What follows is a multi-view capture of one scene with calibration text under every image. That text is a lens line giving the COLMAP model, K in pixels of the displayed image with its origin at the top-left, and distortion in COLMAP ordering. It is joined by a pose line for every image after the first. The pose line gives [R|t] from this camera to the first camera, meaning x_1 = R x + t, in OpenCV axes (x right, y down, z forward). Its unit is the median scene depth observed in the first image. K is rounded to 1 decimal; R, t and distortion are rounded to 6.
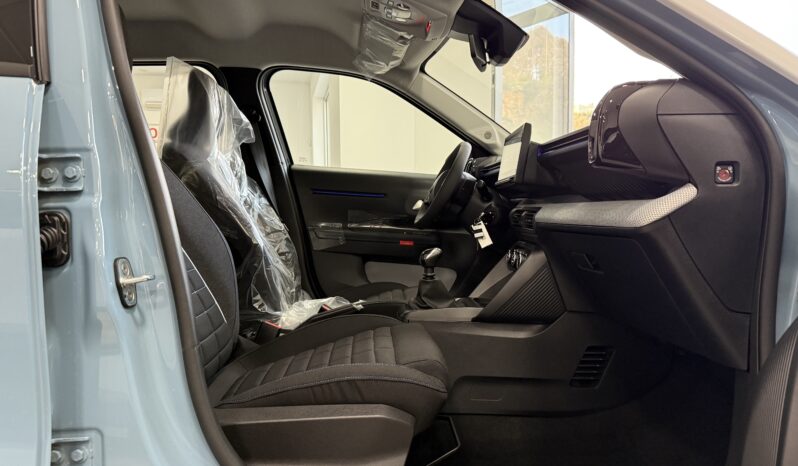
lens RADIAL K [[535.3, 0, 399.0], [0, 535.3, 233.0], [0, 0, 1]] dist [0.060109, -0.077355]
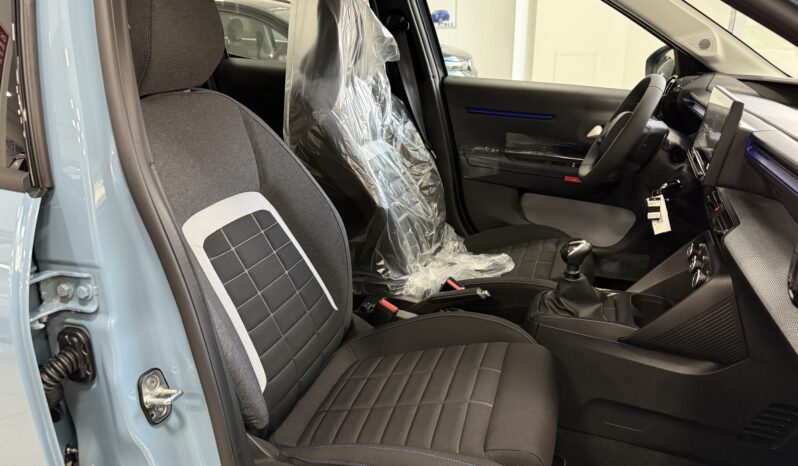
lens RADIAL K [[537.1, 0, 398.5], [0, 537.1, 228.5], [0, 0, 1]] dist [0.054187, -0.068885]
pose [[0.934231, 0.113195, -0.338231, 0.066860], [-0.010559, 0.956665, 0.290998, -0.185932], [0.356513, -0.268288, 0.894941, 0.160160]]
